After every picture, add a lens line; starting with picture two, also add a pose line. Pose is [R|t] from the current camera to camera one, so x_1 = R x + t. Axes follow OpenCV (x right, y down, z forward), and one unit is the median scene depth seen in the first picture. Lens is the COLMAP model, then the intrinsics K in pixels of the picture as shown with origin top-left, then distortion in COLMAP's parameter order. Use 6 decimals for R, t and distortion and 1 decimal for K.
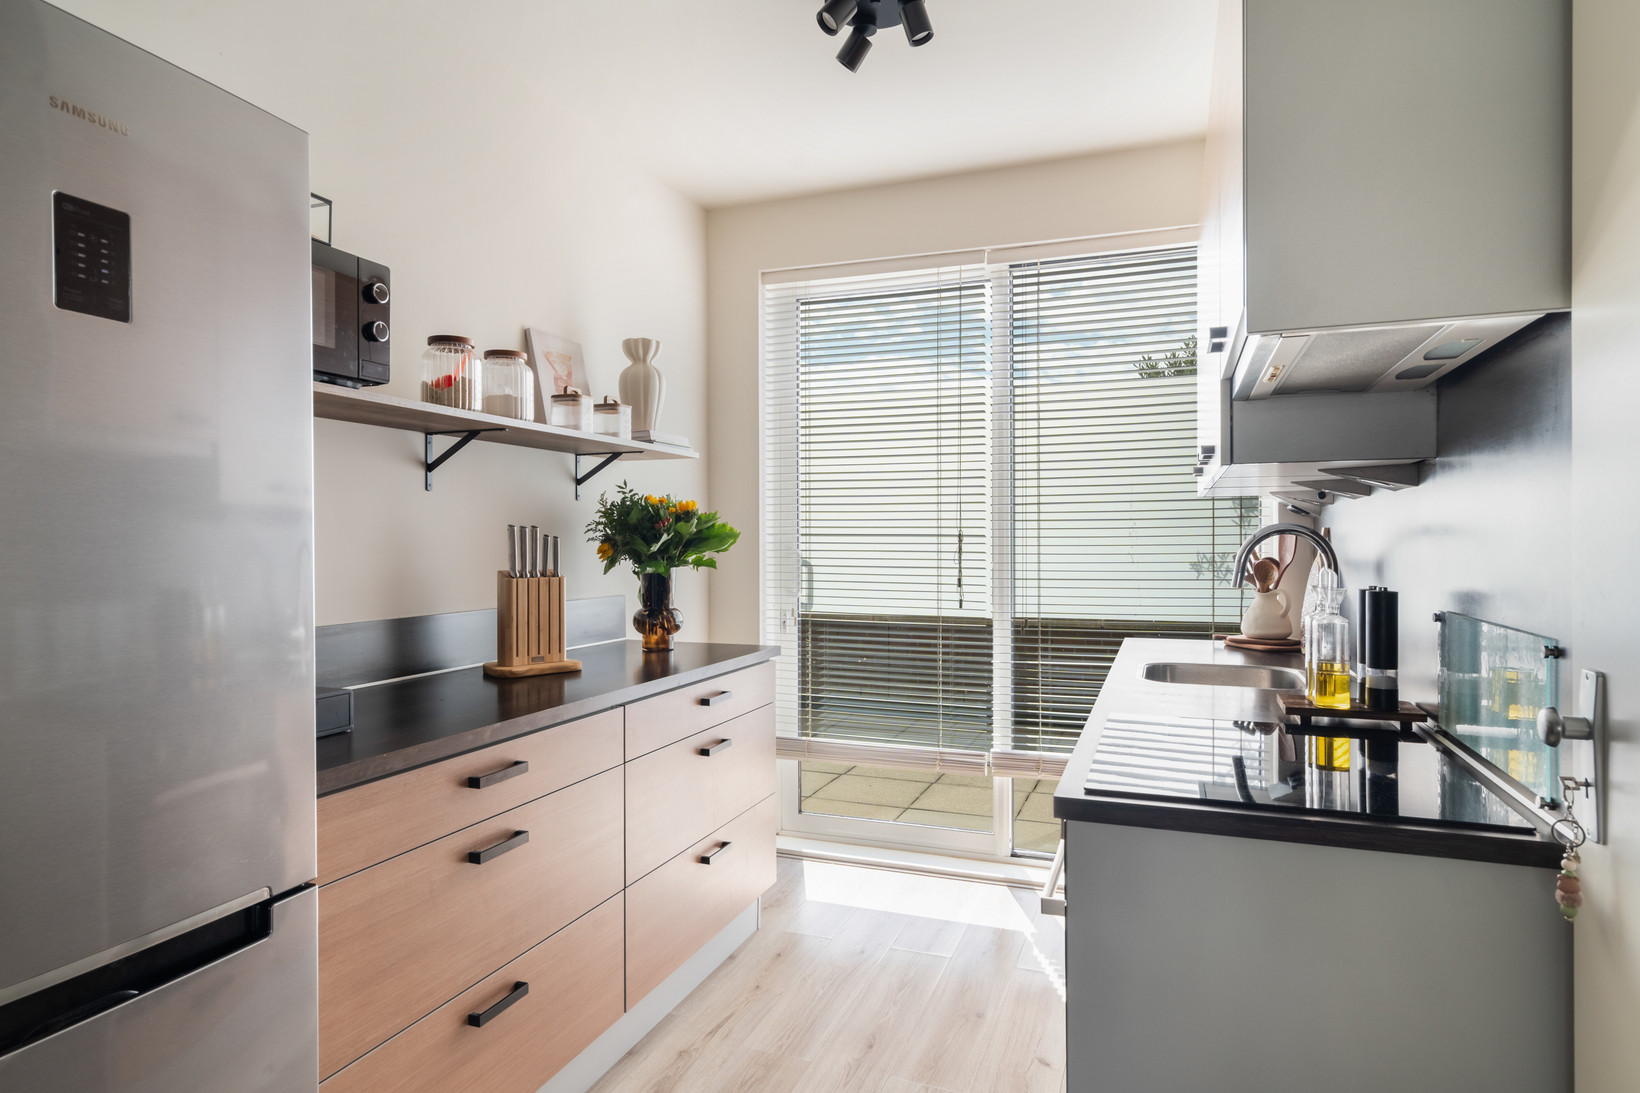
lens RADIAL K [[933.4, 0, 820.0], [0, 933.4, 546.5], [0, 0, 1]] dist [-0.000589, -0.000406]
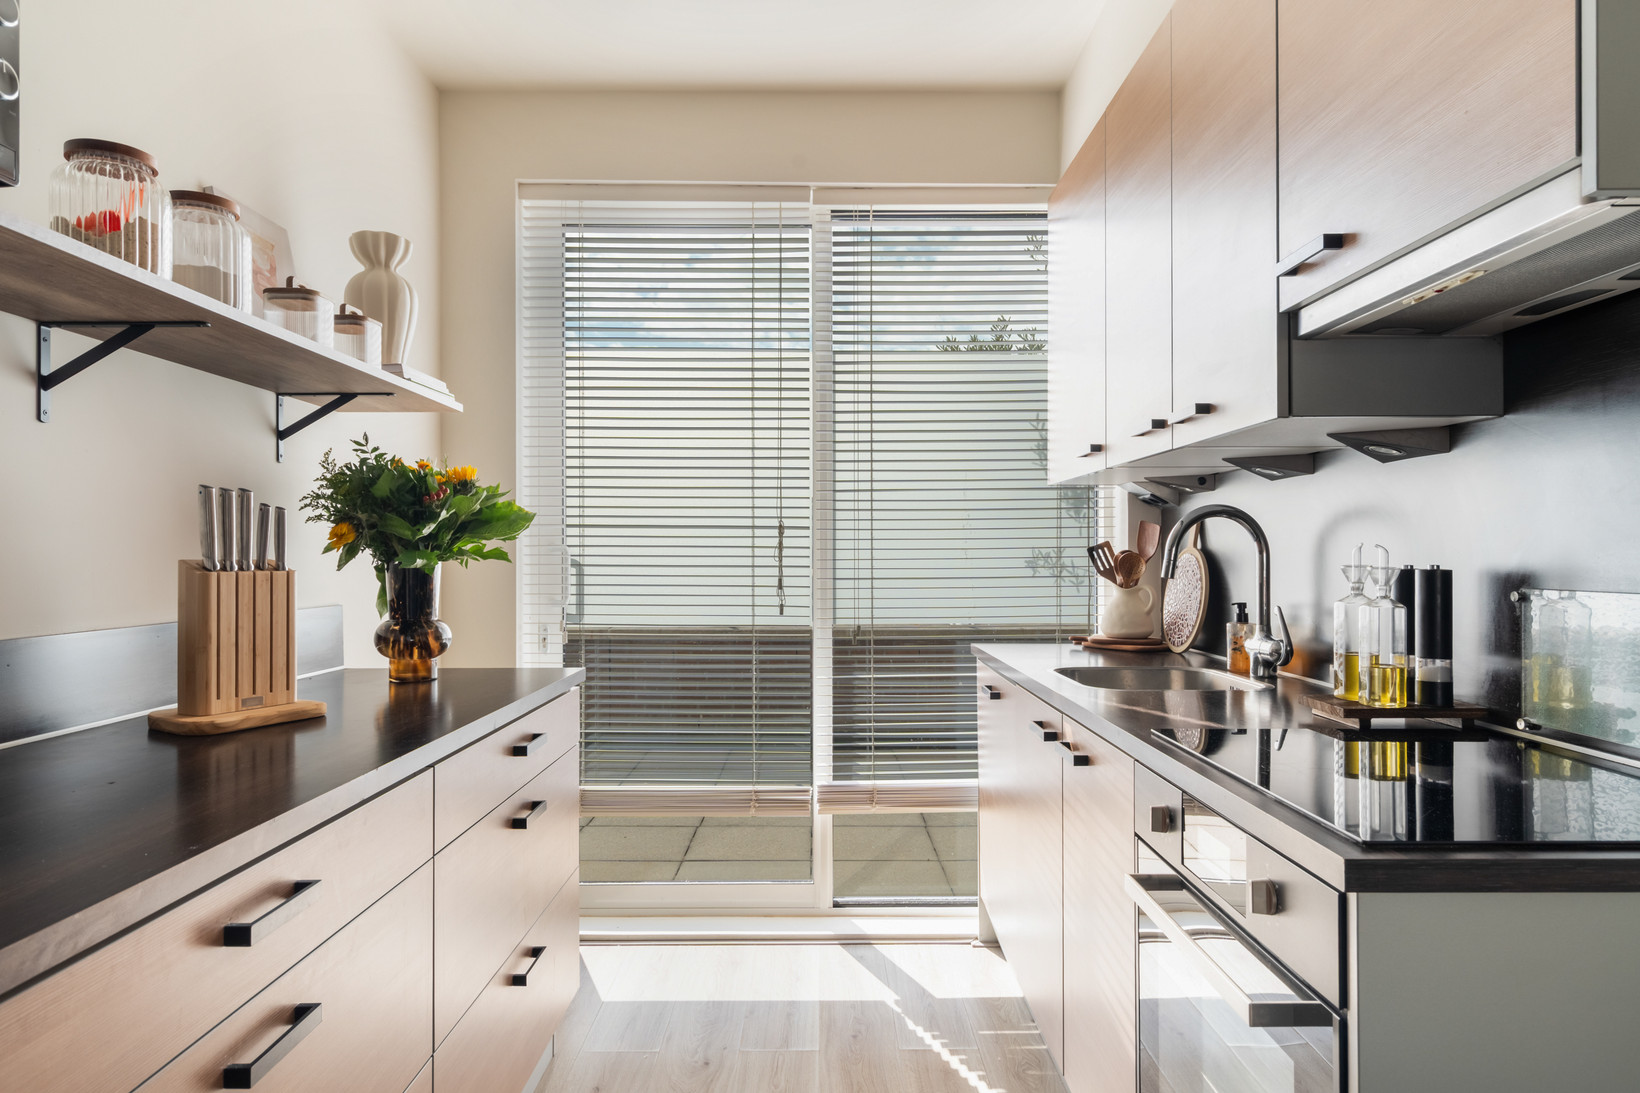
lens RADIAL K [[983.1, 0, 828.0], [0, 983.1, 554.6], [0, 0, 1]] dist [0.002952, -0.001295]
pose [[0.932781, 0.001097, 0.360441, -0.151509], [0.001969, 0.999965, -0.008140, 0.023894], [-0.360437, 0.008302, 0.932747, 0.206709]]
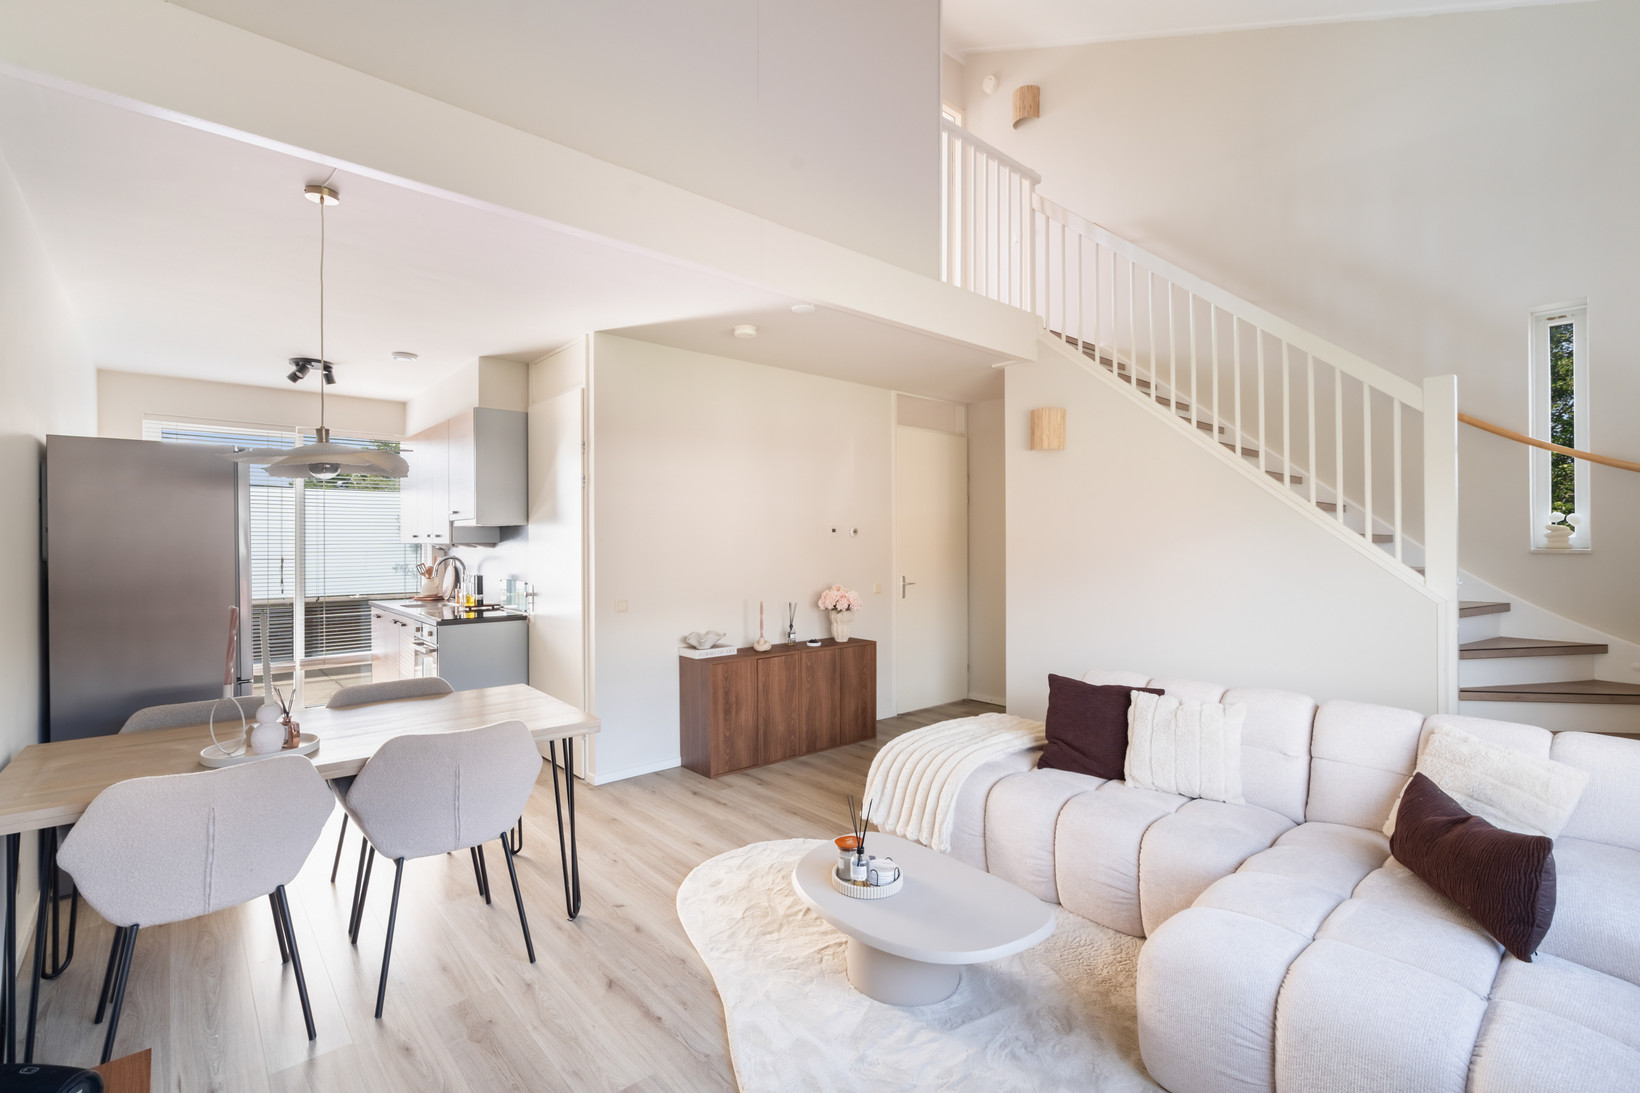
lens RADIAL K [[735.8, 0, 824.7], [0, 735.8, 545.5], [0, 0, 1]] dist [-0.002306, 0.000616]
pose [[0.471787, -0.000404, 0.881712, -0.893761], [0.006730, 0.999972, -0.003143, -0.035587], [-0.881687, 0.007417, 0.471777, -1.054572]]
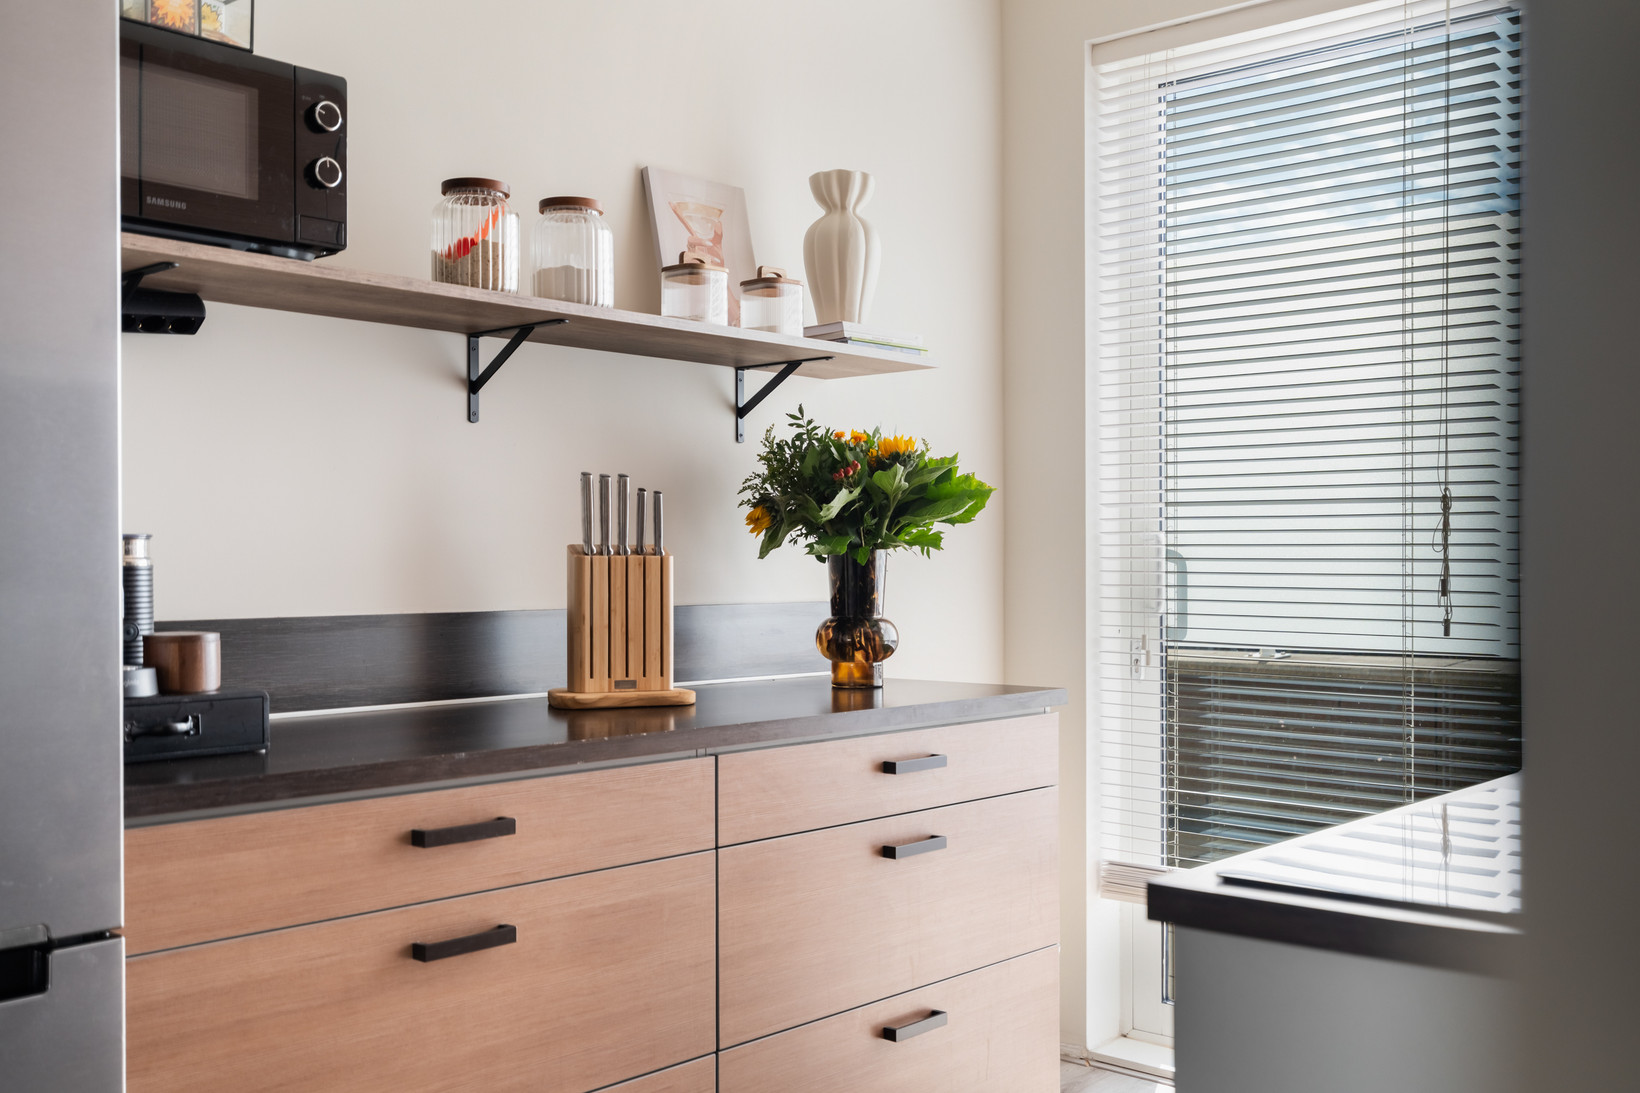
lens RADIAL K [[1637.5, 0, 818.7], [0, 1637.5, 578.4], [0, 0, 1]] dist [0.013541, -0.012354]
pose [[0.934247, 0.004342, -0.356600, 0.181391], [-0.002780, 0.999984, 0.004892, 0.036209], [0.356616, -0.003579, 0.934244, 0.007472]]
